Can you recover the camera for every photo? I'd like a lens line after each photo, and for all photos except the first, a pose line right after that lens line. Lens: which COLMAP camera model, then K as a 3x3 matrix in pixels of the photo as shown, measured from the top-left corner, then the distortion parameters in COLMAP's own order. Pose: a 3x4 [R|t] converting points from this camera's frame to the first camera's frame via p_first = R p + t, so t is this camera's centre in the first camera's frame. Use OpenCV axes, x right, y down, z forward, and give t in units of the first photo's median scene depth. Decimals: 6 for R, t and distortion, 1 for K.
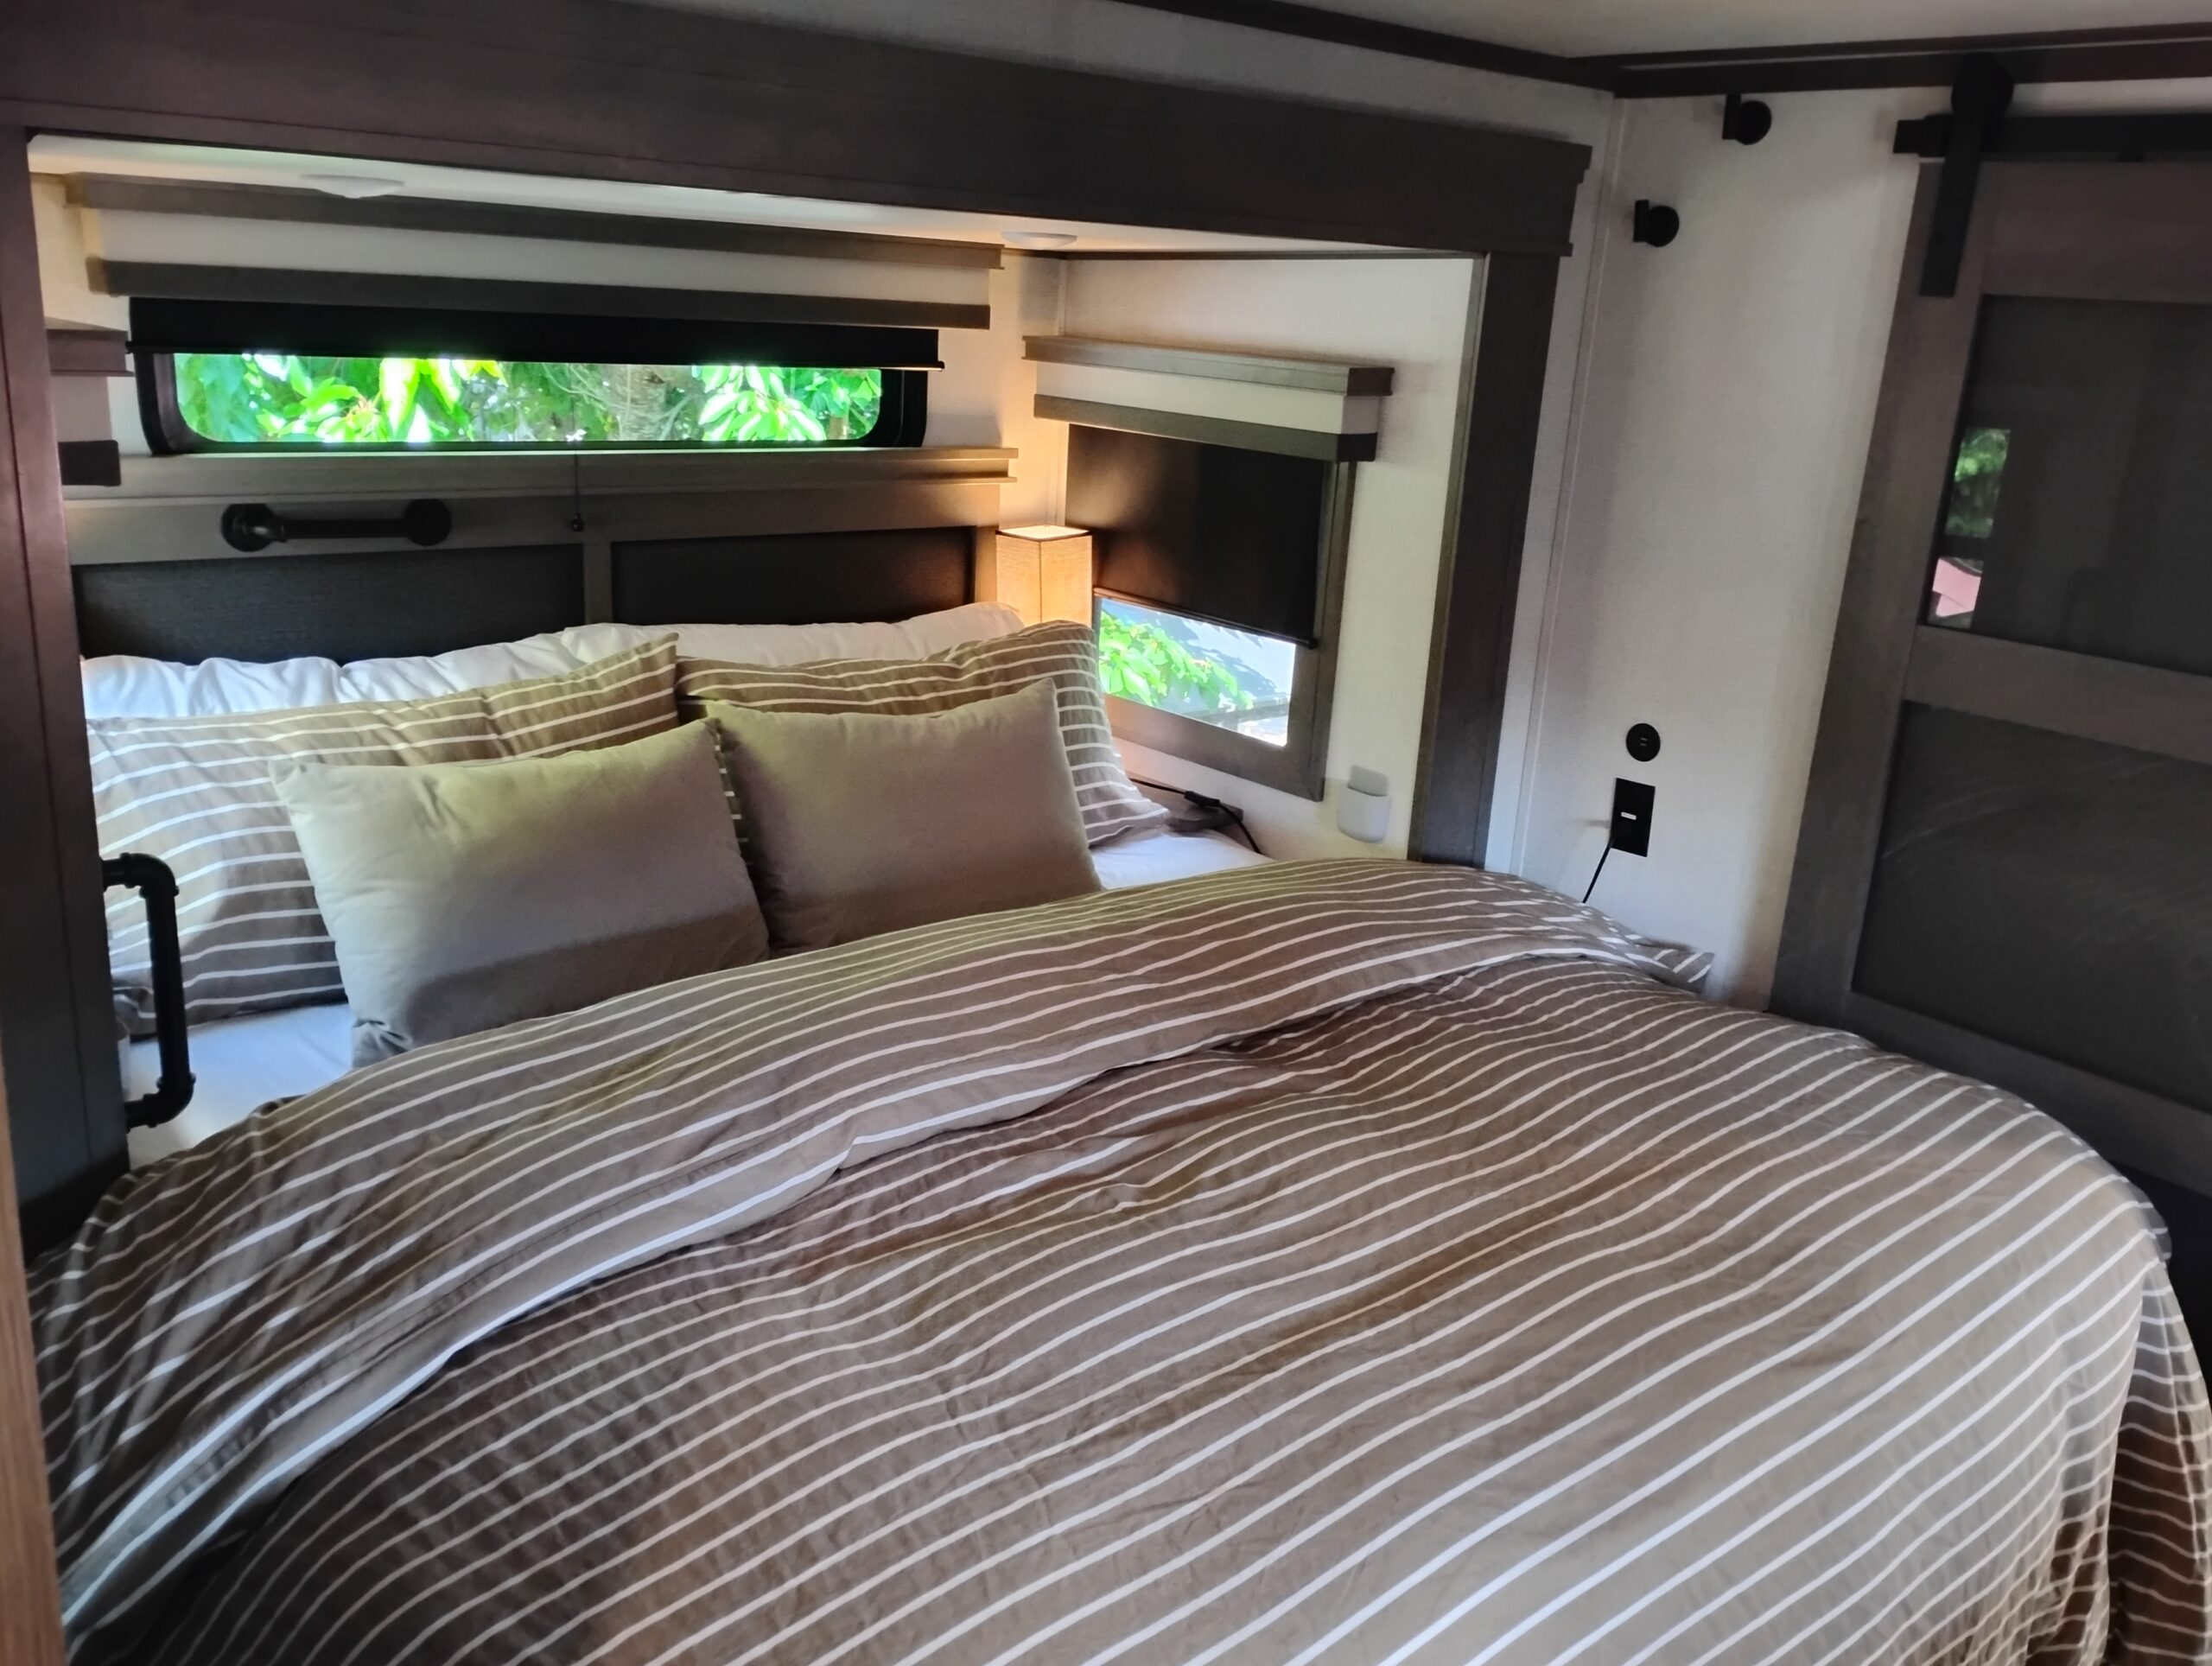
lens RADIAL K [[1834.6, 0, 1099.8], [0, 1834.6, 823.8], [0, 0, 1]] dist [0.070510, -0.086432]
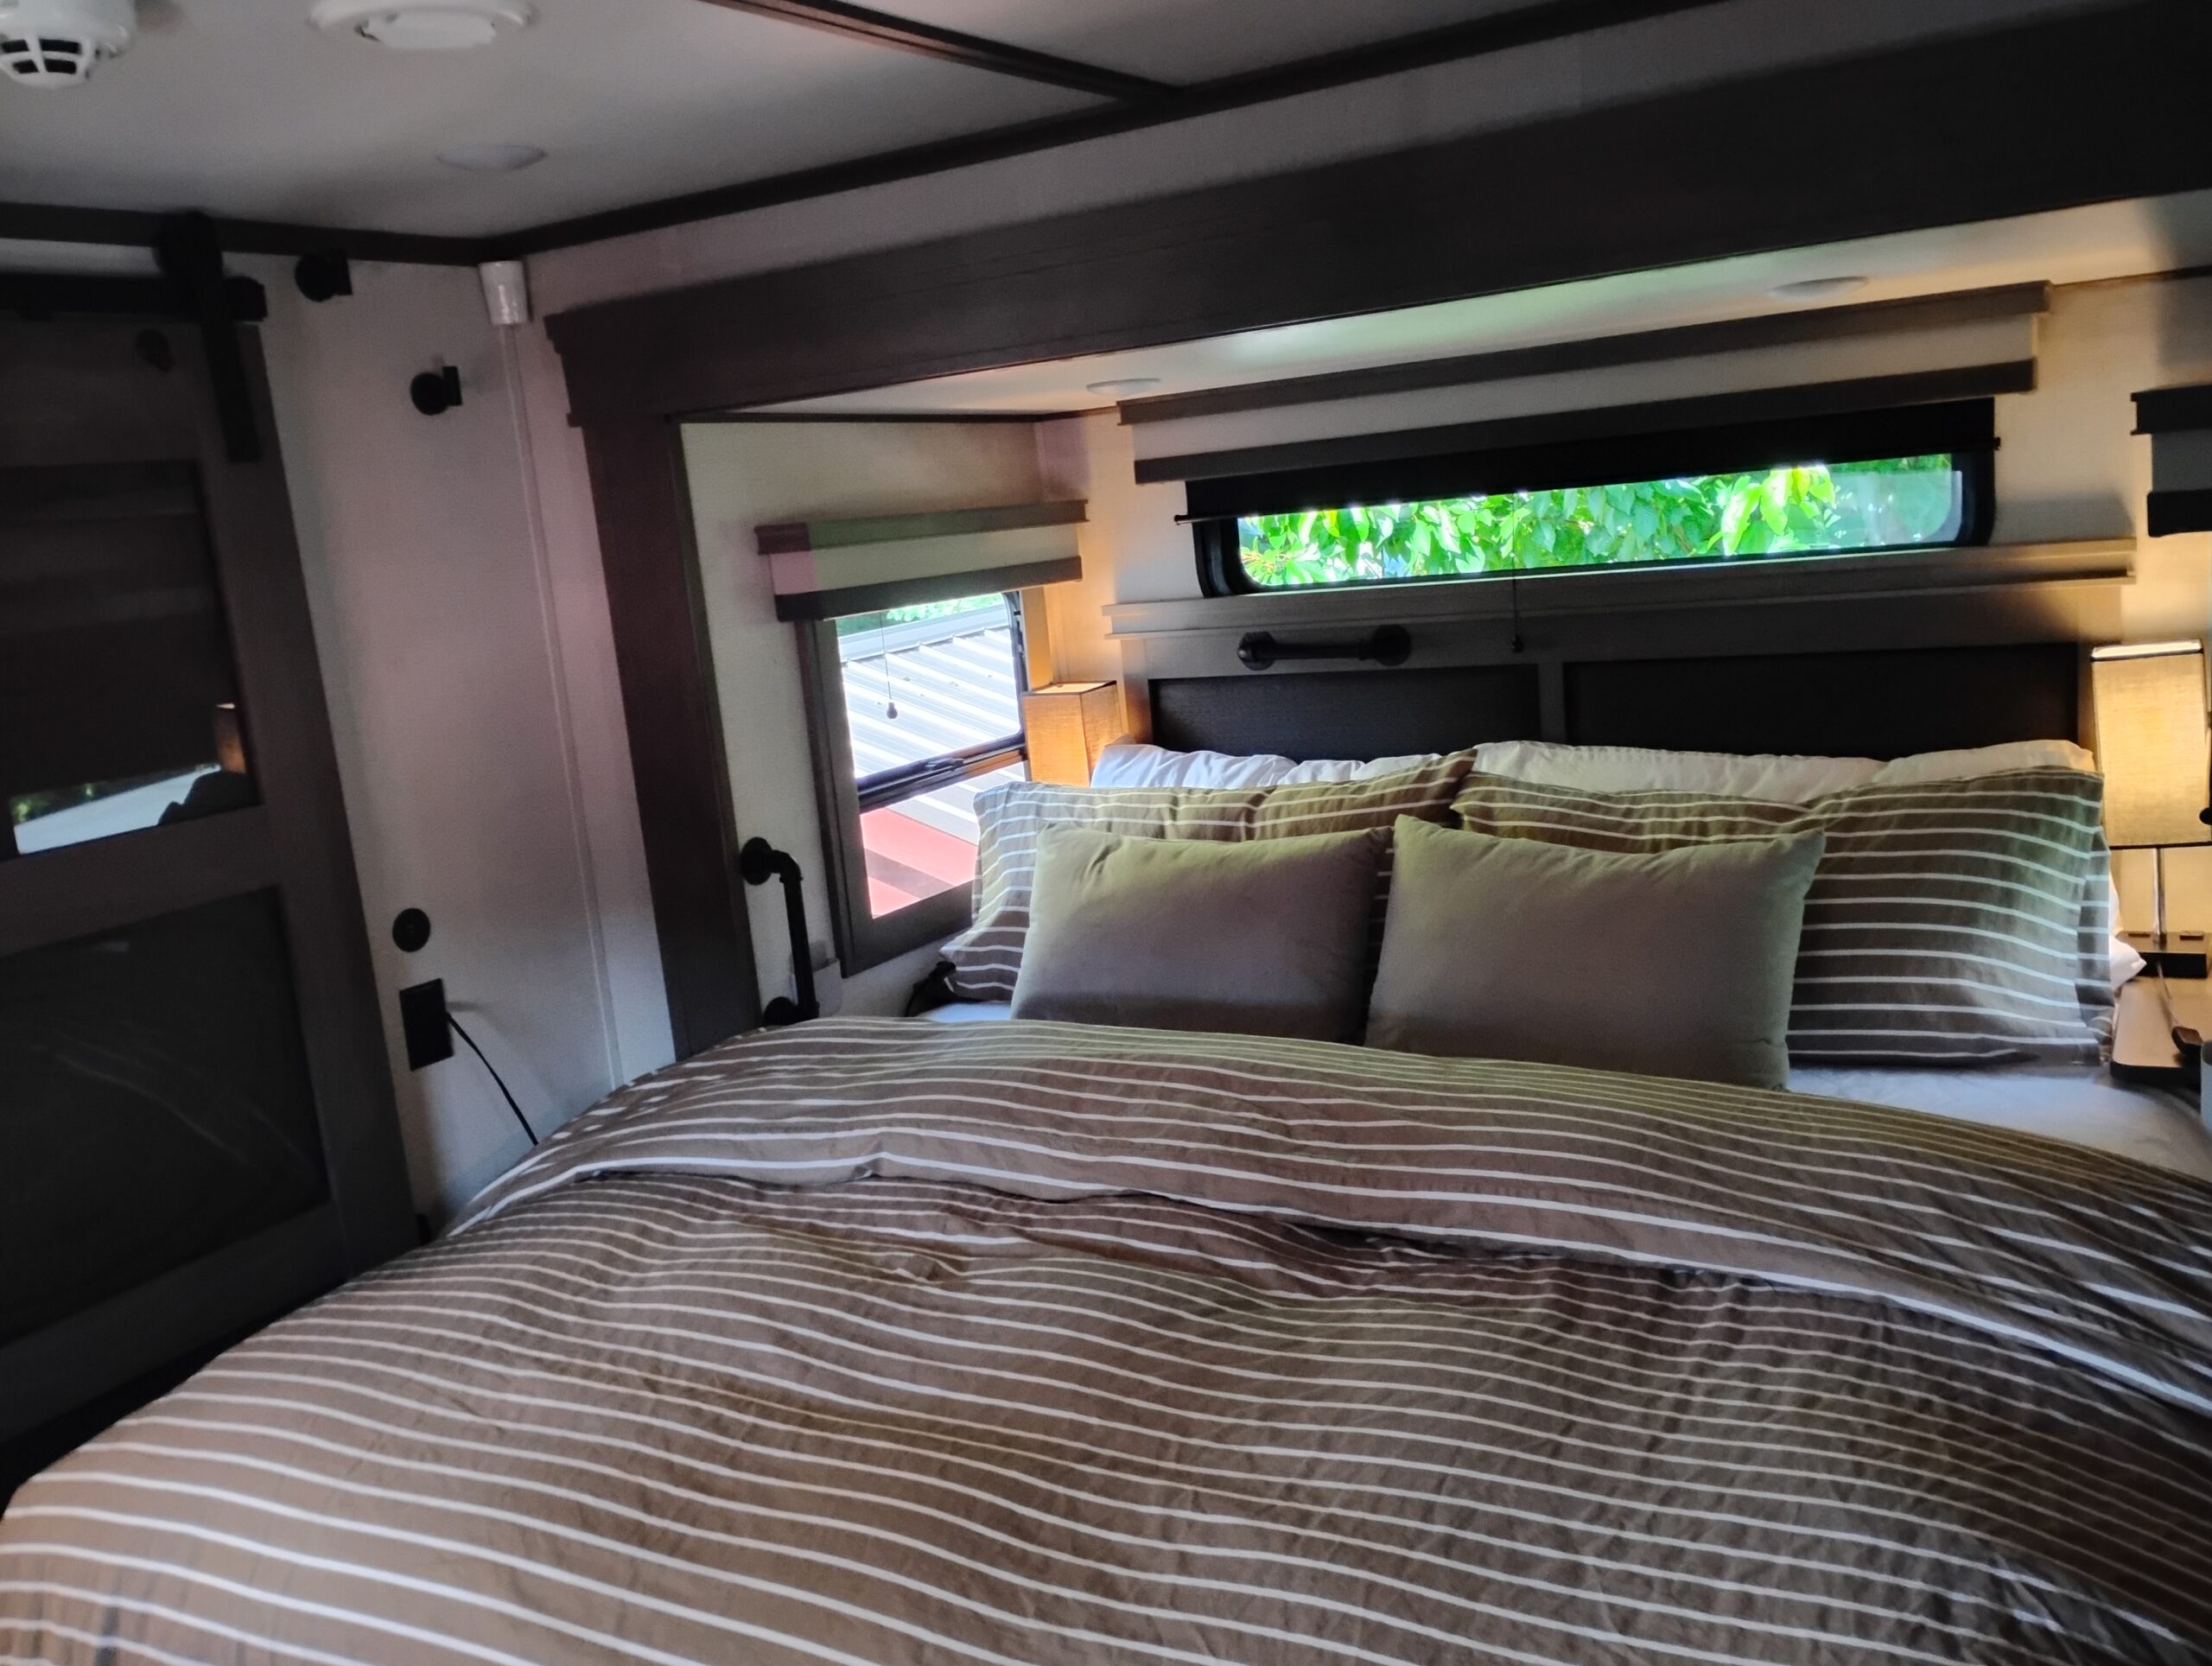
lens RADIAL K [[1834.6, 0, 1098.4], [0, 1834.6, 843.4], [0, 0, 1]] dist [0.070510, -0.086432]
pose [[0.333812, 0.092328, -0.938107, 0.669988], [-0.152804, 0.987329, 0.042799, -0.064394], [0.930172, 0.129060, 0.343690, 0.466894]]
